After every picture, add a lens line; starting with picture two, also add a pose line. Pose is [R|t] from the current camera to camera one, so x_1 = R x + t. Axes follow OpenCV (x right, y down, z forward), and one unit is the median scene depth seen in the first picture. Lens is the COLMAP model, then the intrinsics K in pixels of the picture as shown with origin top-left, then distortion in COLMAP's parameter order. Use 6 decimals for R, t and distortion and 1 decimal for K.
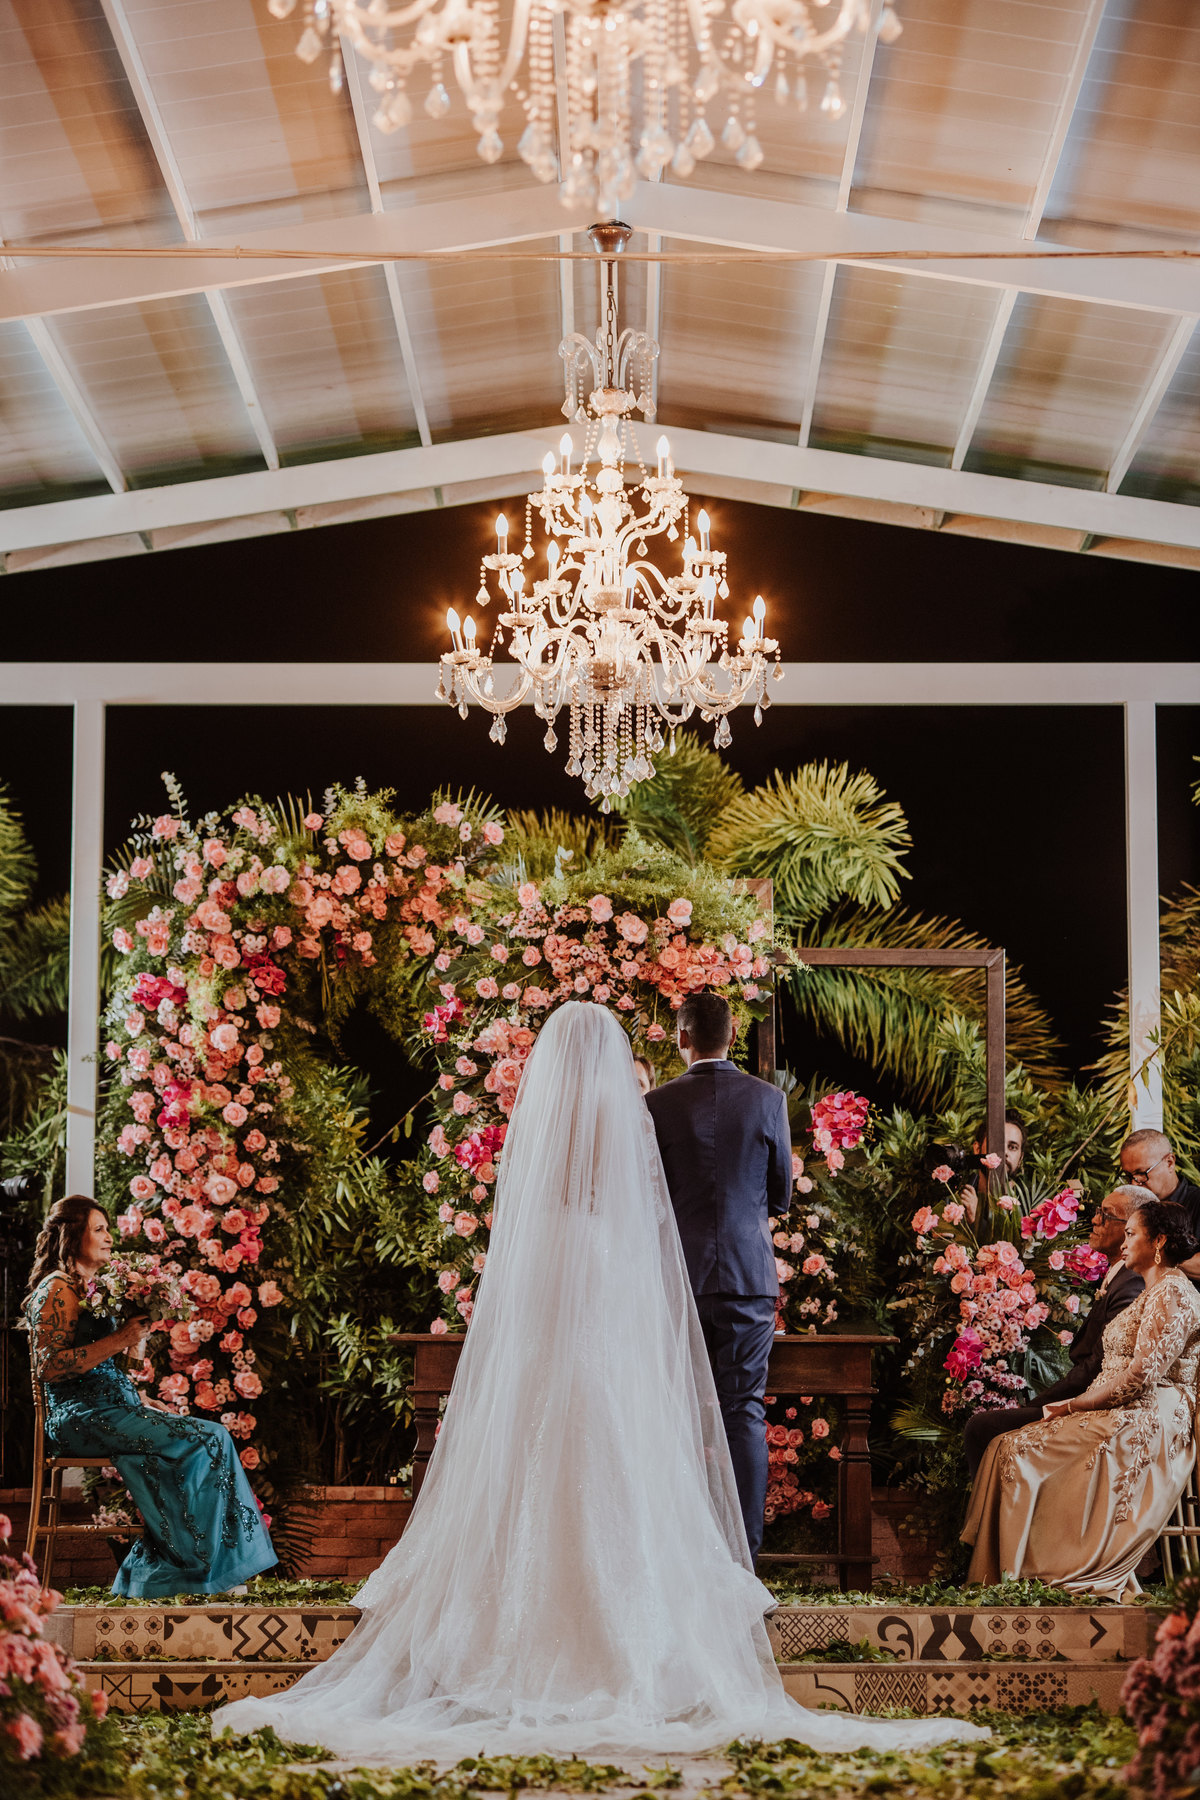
lens RADIAL K [[5015.9, 0, 605.9], [0, 5015.9, 904.7], [0, 0, 1]] dist [0.207650, 0.000000]
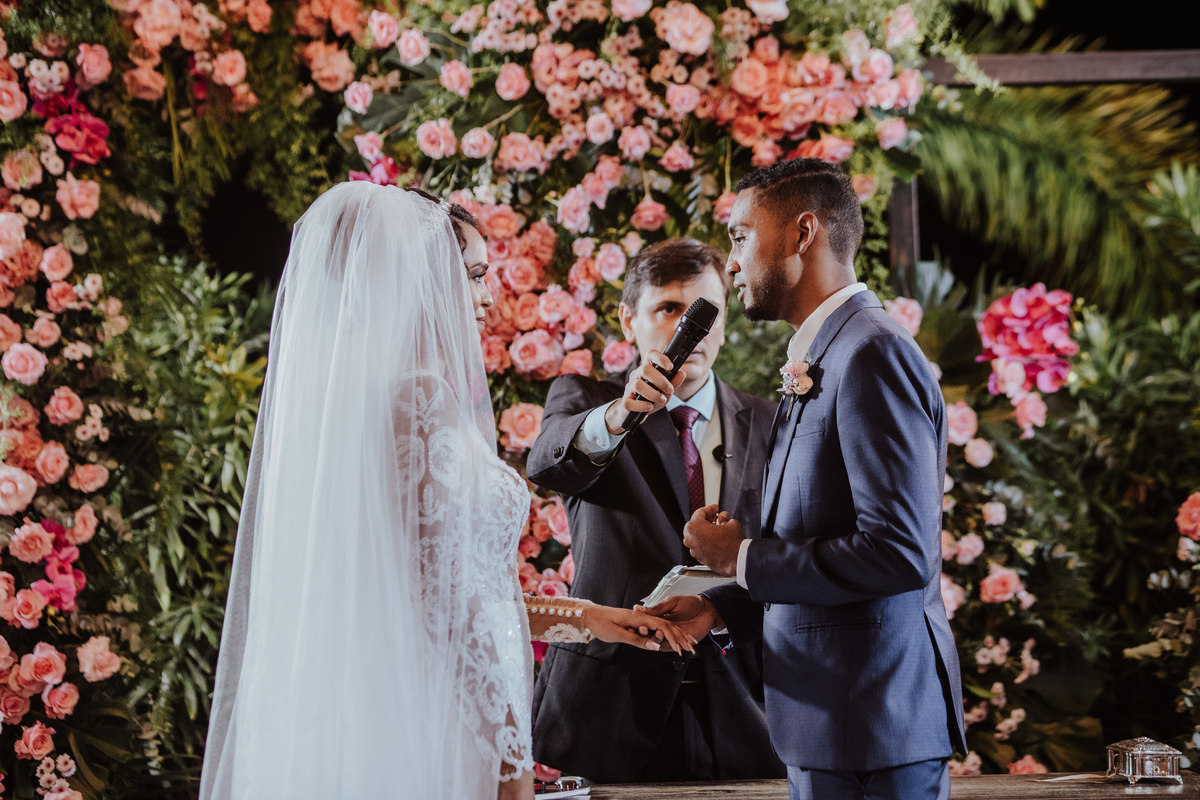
lens RADIAL K [[3343.9, 0, 603.7], [0, 3343.9, 403.2], [0, 0, 1]] dist [0.207650, 0.000000]
pose [[0.999570, -0.028373, -0.007386, -0.002385], [0.028899, 0.995957, 0.085060, 0.014332], [0.004943, -0.085236, 0.996348, 0.600561]]
